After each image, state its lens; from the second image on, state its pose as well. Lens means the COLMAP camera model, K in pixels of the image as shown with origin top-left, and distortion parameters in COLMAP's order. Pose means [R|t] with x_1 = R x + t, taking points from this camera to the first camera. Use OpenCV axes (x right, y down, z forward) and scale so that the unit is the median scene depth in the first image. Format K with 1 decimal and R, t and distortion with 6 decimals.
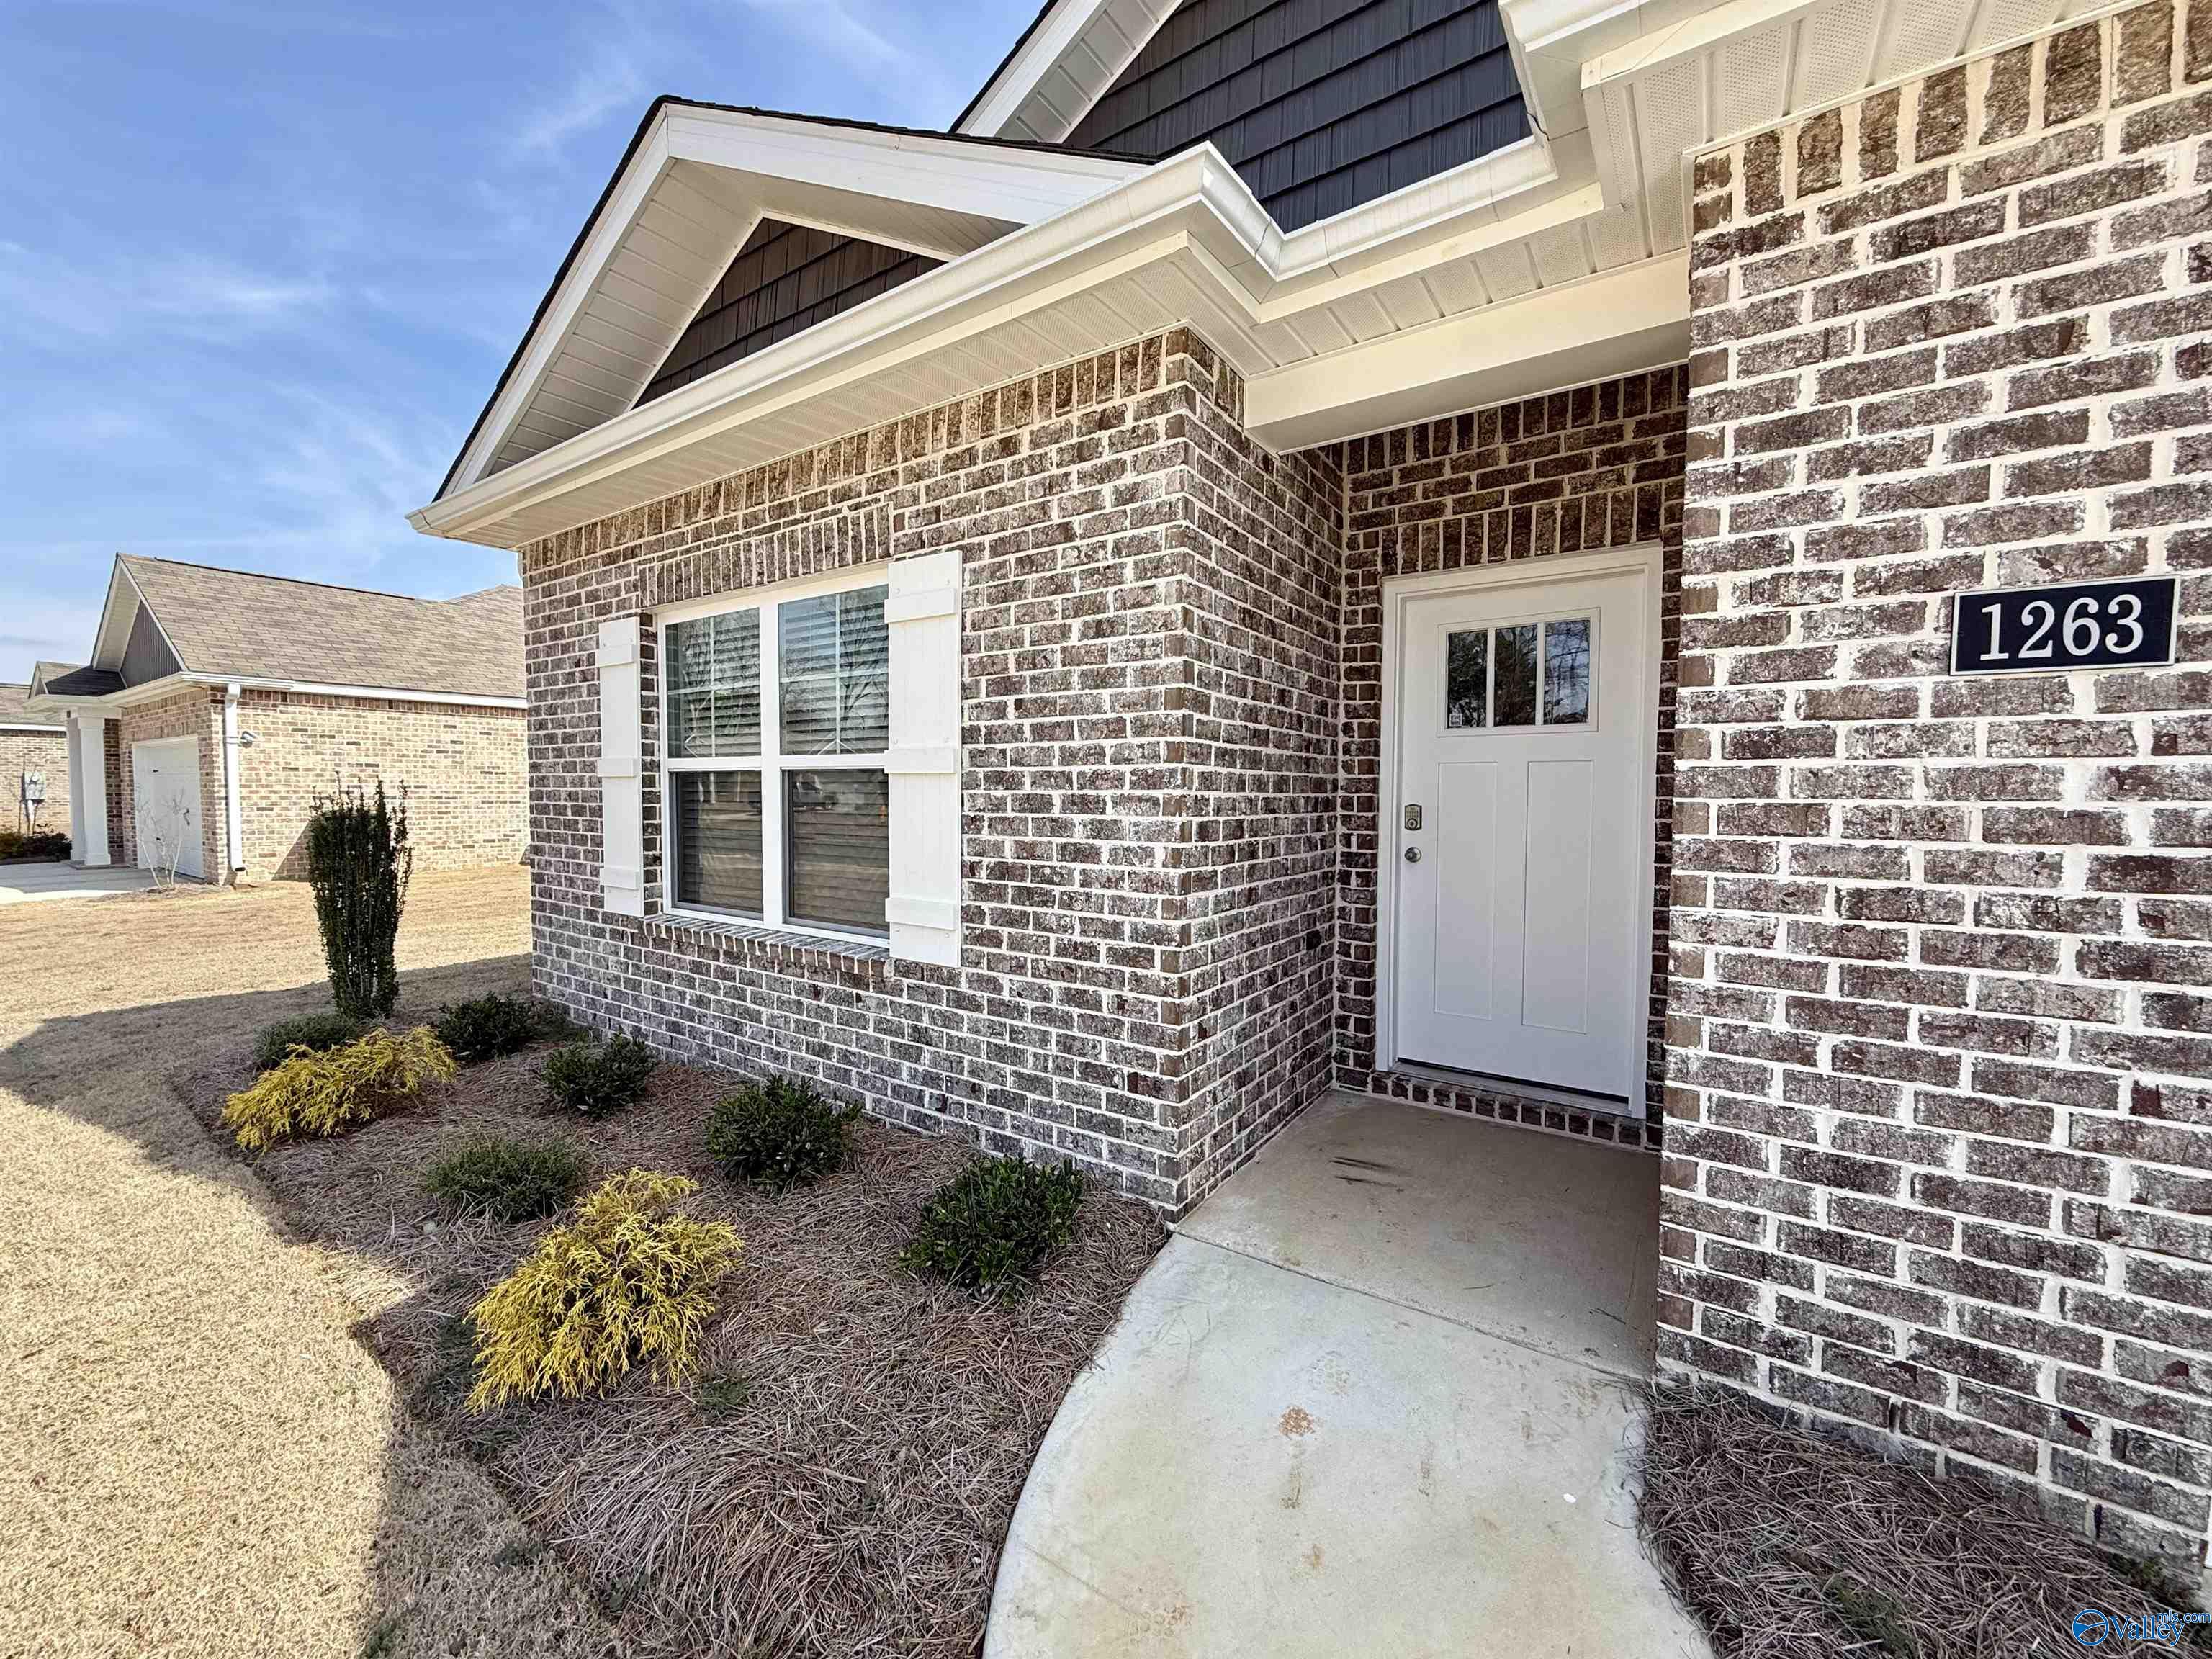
lens RADIAL K [[884.5, 0, 1098.7], [0, 884.5, 829.3], [0, 0, 1]] dist [-0.000155, 0.000231]
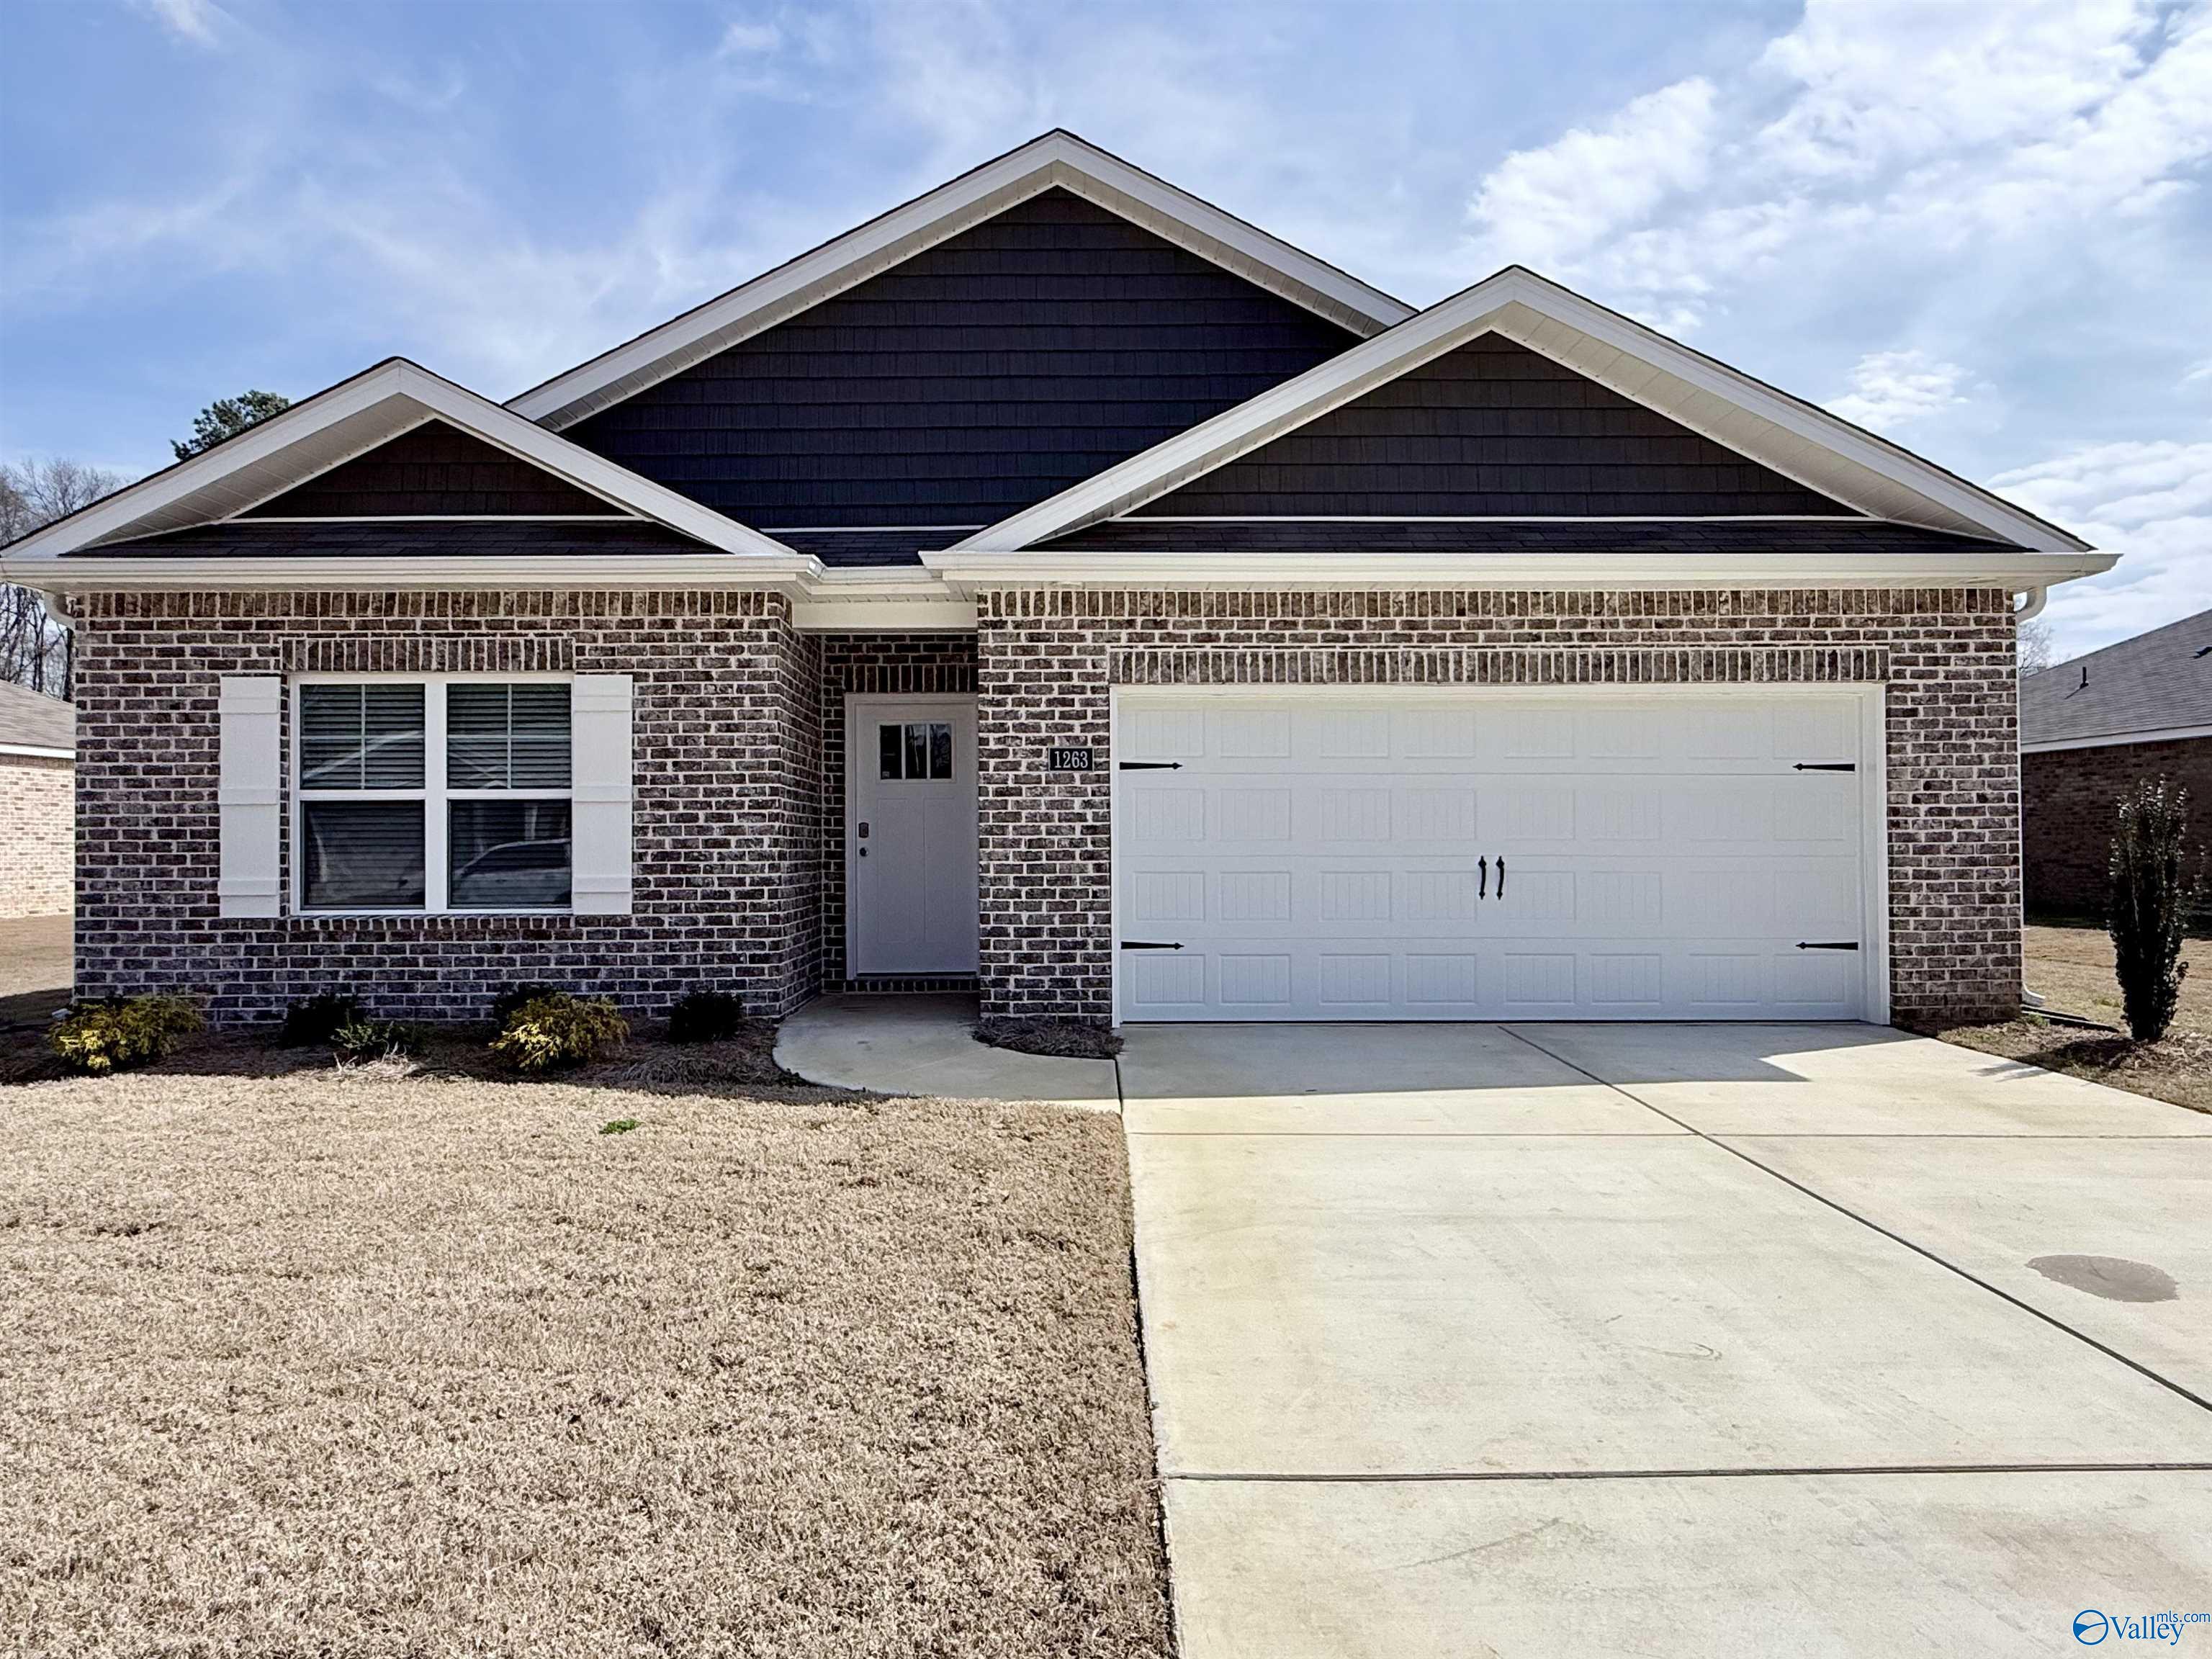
lens RADIAL K [[1283.9, 0, 1116.2], [0, 1283.9, 826.8], [0, 0, 1]] dist [0.015046, 0.014773]
pose [[0.808108, -0.003893, 0.589021, -1.004598], [0.037642, 0.998275, -0.045046, 0.155210], [-0.587830, 0.058574, 0.806861, -1.824255]]
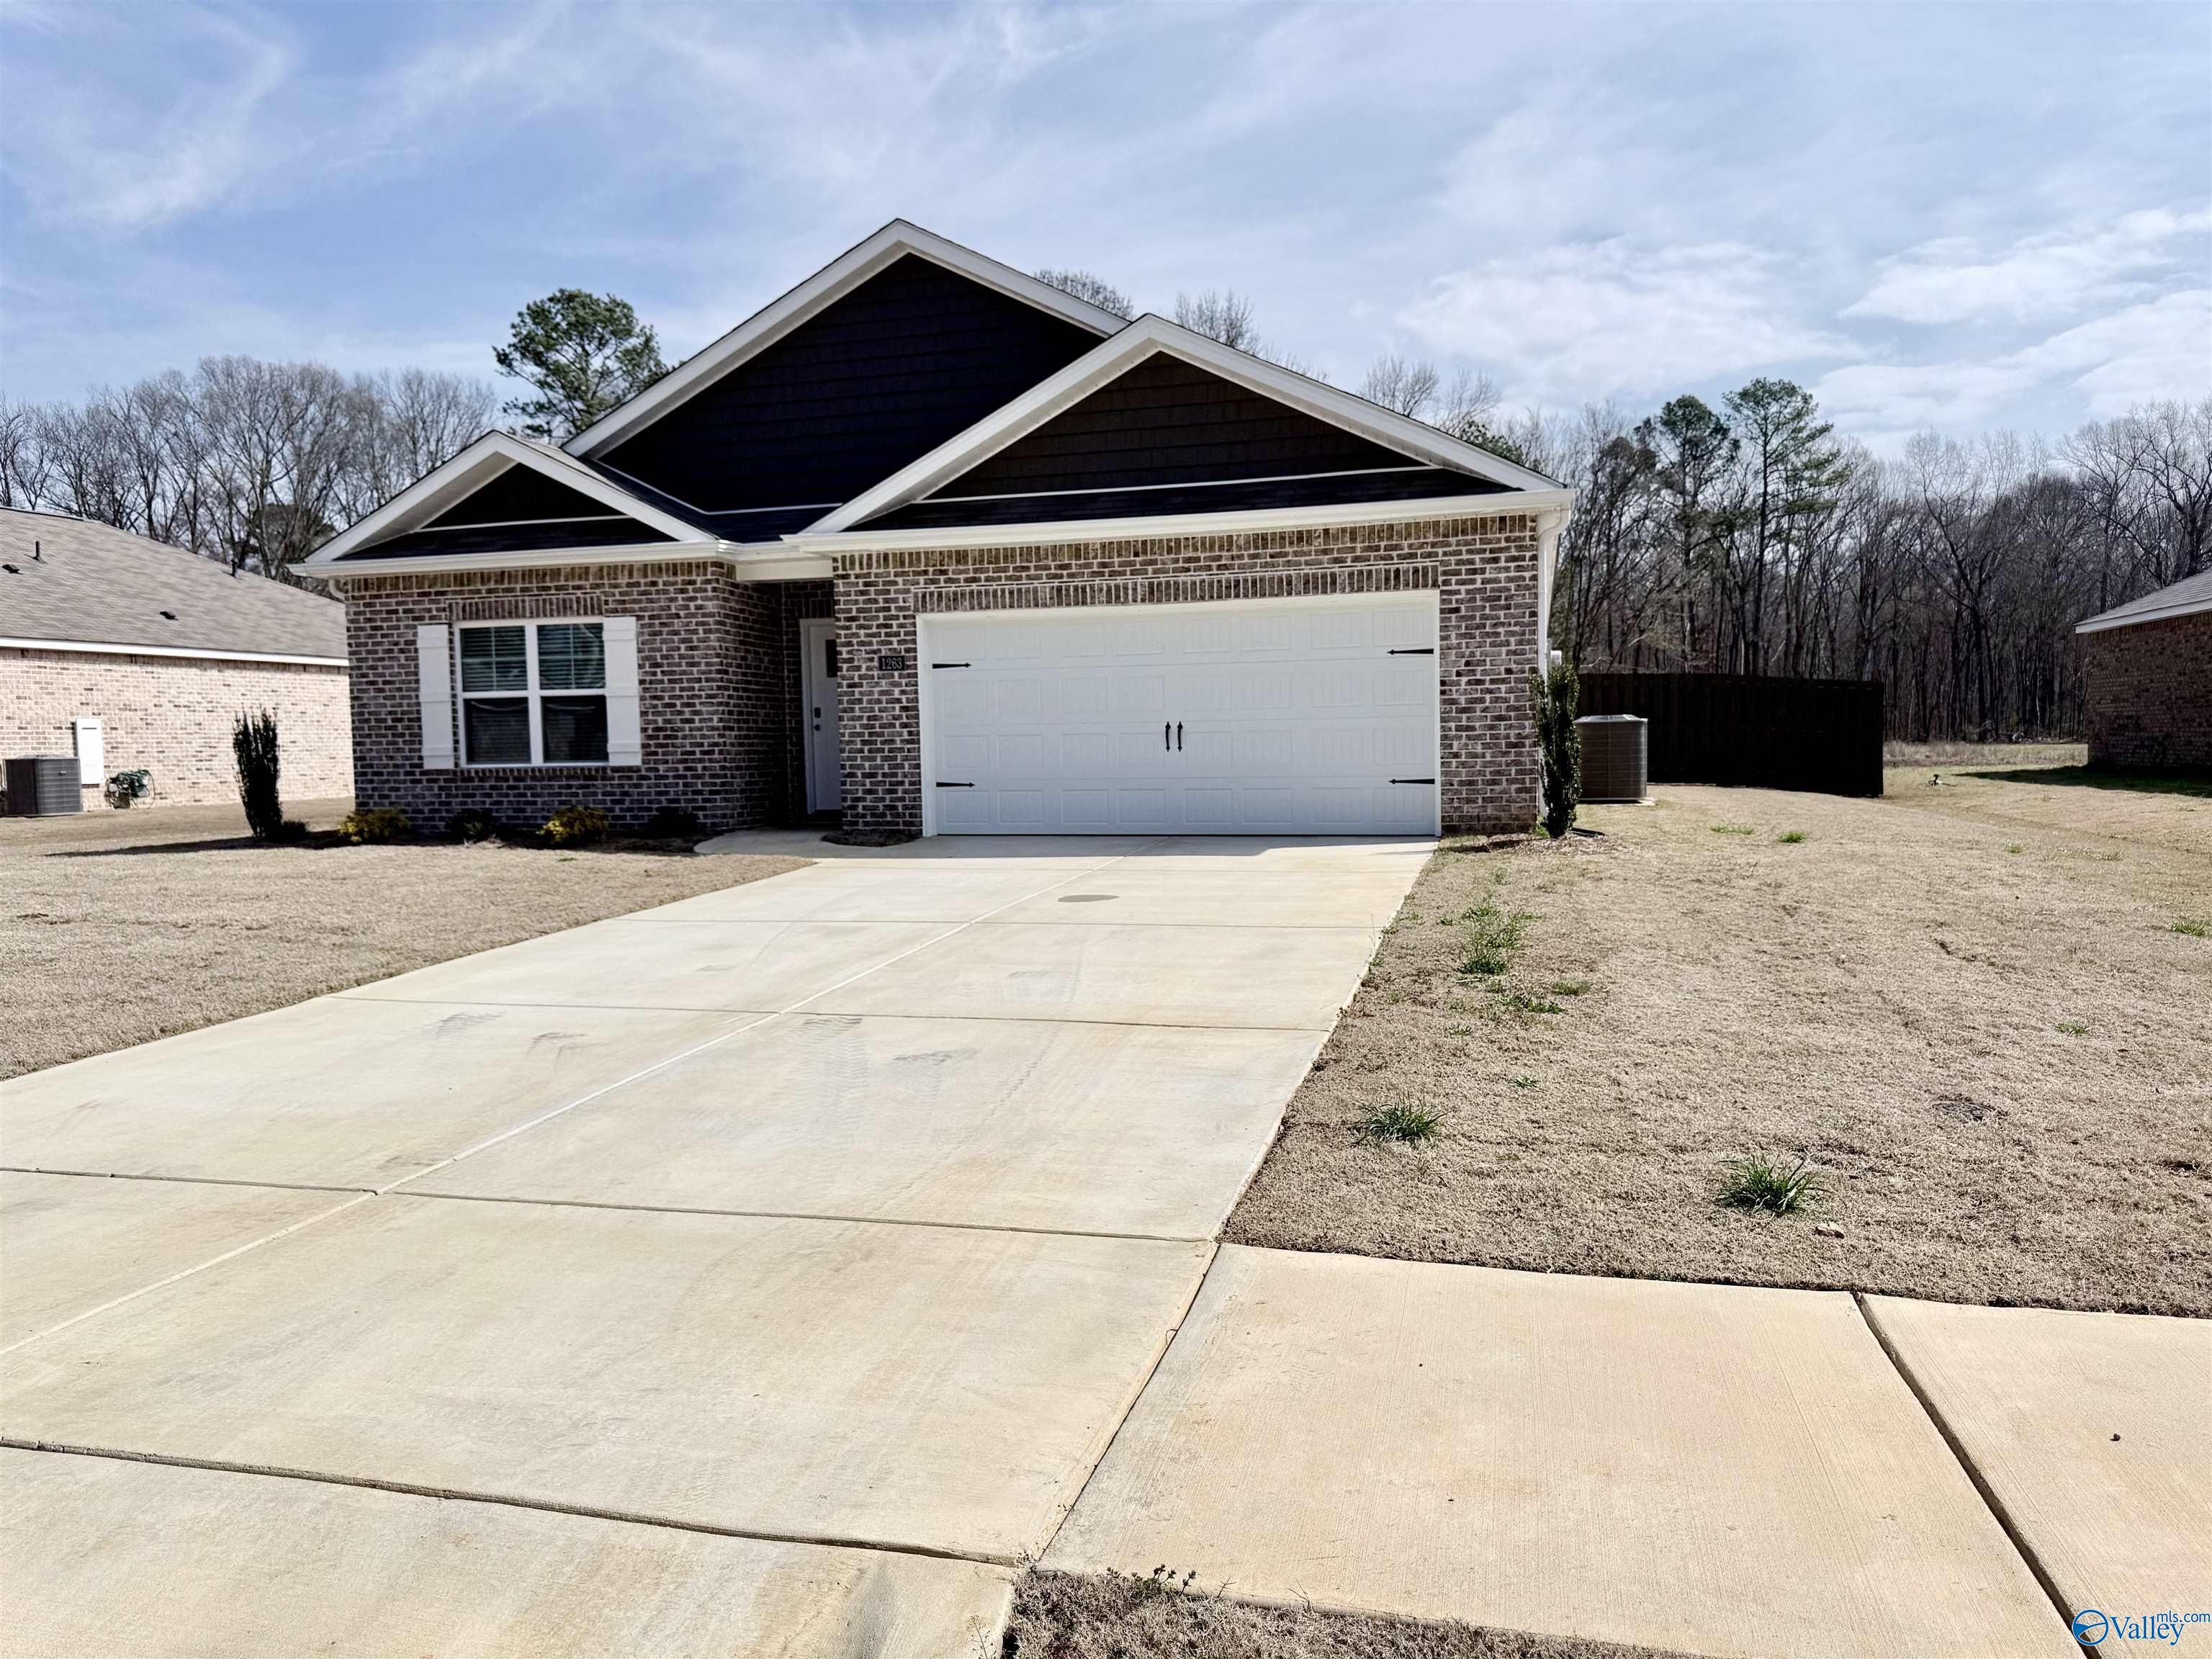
lens RADIAL K [[1585.8, 0, 1108.4], [0, 1585.8, 815.6], [0, 0, 1]] dist [0.149467, -0.019171]
pose [[0.944222, -0.042130, 0.326603, -0.495119], [0.042478, 0.999079, 0.006071, 0.399859], [-0.326558, 0.008141, 0.945142, -4.938610]]
